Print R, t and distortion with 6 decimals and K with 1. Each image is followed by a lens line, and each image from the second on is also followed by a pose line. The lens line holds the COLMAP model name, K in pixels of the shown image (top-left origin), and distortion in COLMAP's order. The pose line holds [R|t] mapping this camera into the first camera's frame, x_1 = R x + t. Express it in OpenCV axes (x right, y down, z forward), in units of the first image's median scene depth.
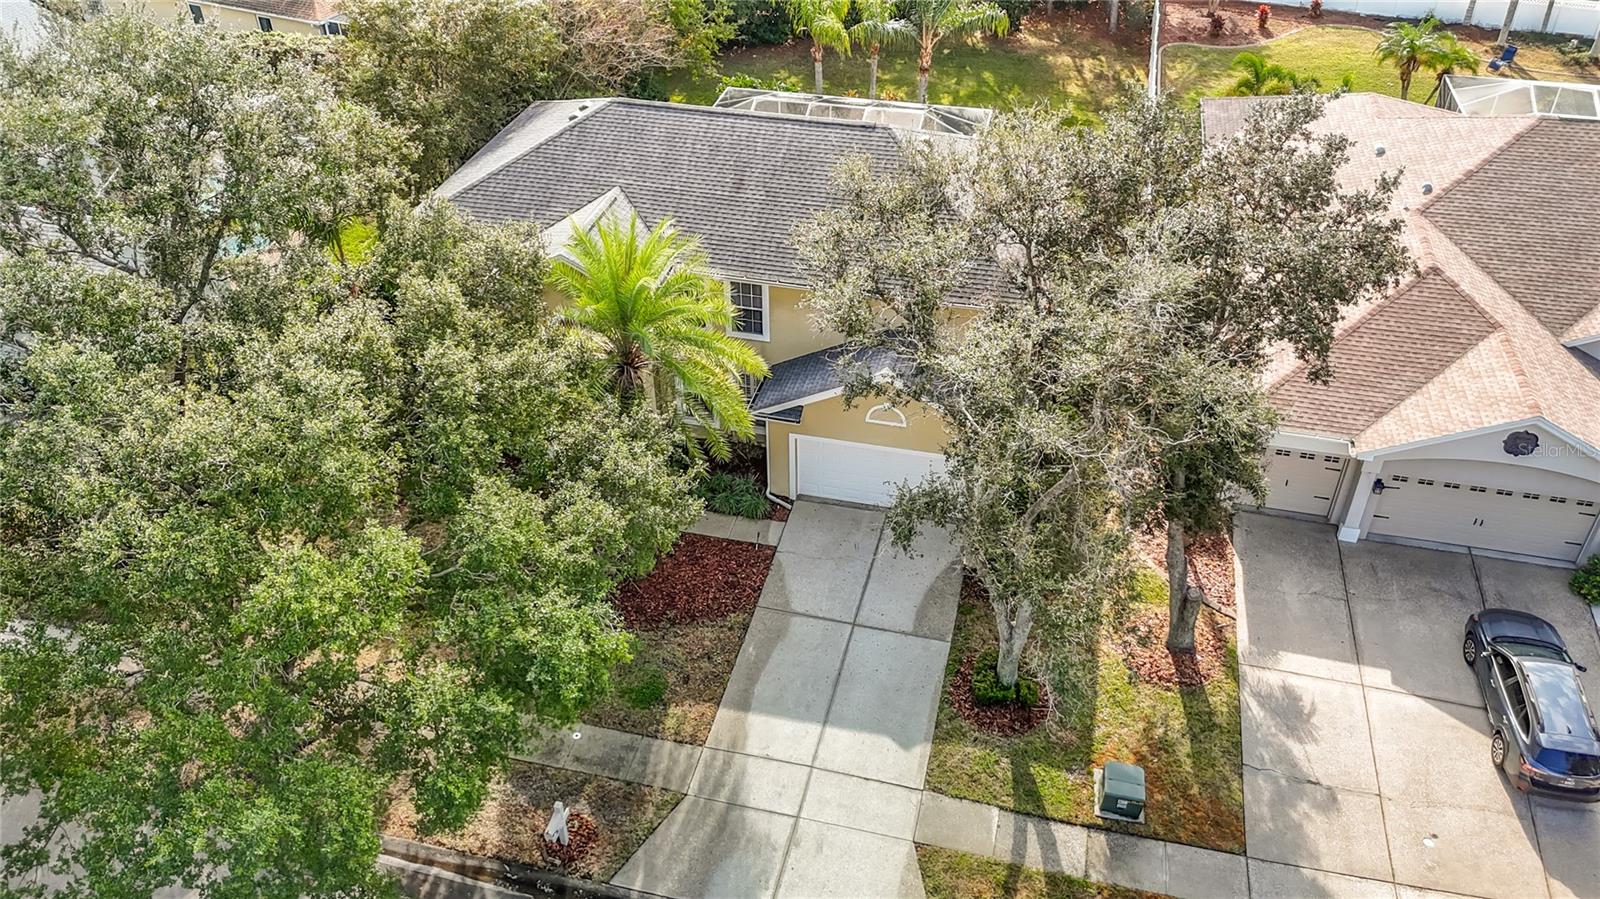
lens RADIAL K [[1247.5, 0, 790.6], [0, 1247.5, 412.7], [0, 0, 1]] dist [0.039440, -0.010297]
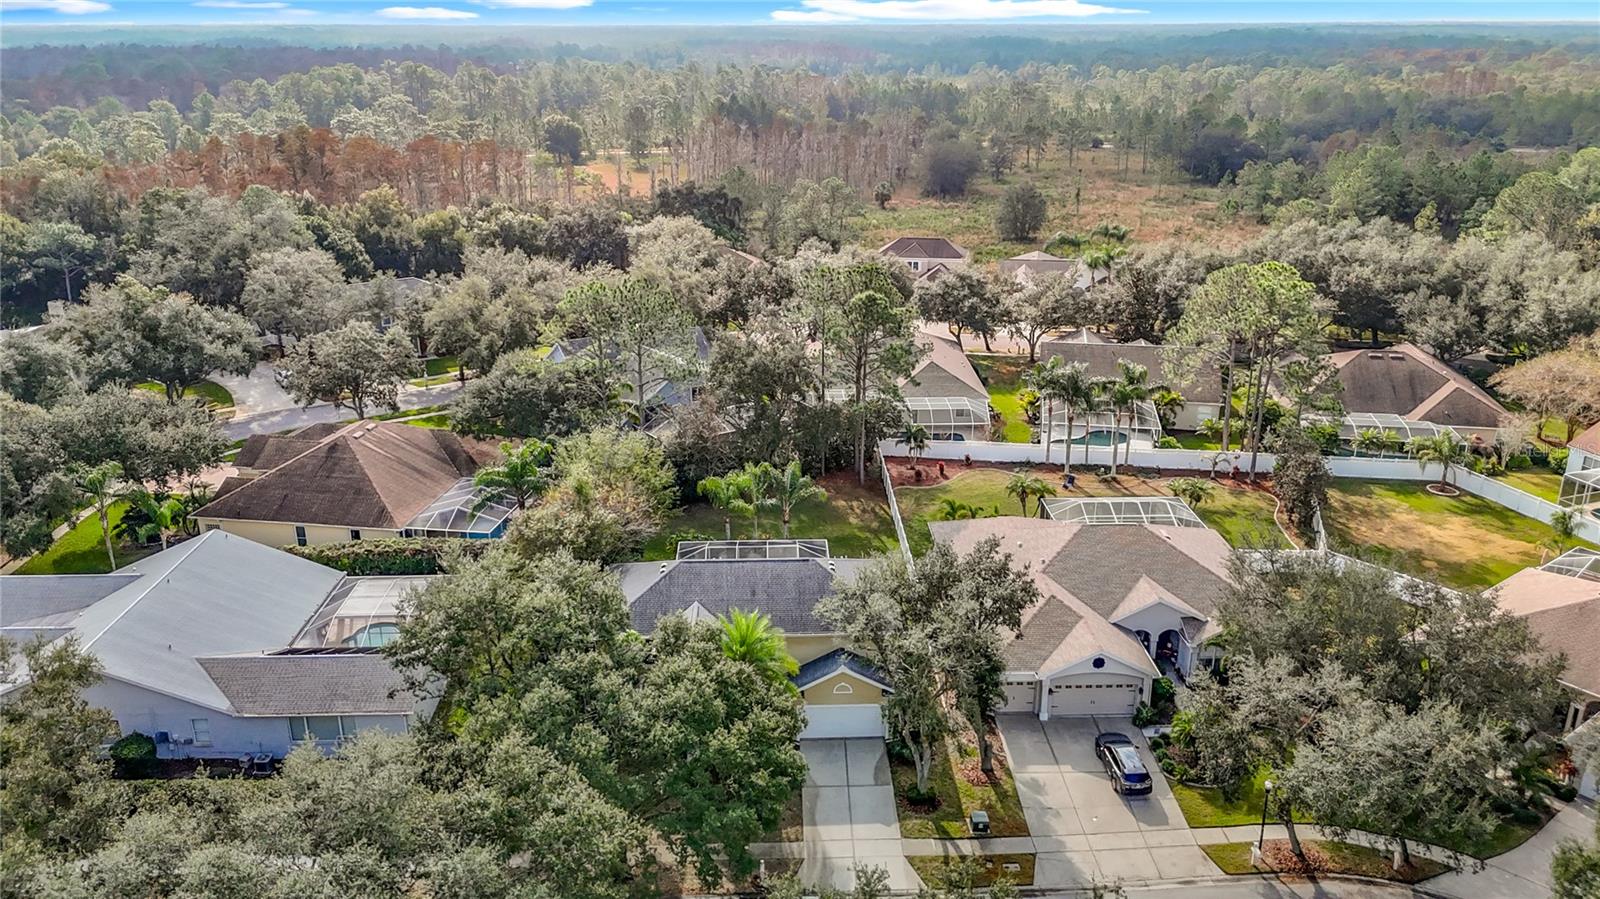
lens RADIAL K [[1247.5, 0, 790.6], [0, 1247.5, 412.7], [0, 0, 1]] dist [0.039440, -0.010297]
pose [[0.963152, -0.075271, 0.258210, -0.583323], [0.150925, 0.945898, -0.287226, 0.172720], [-0.222621, 0.315612, 0.922404, -1.252917]]
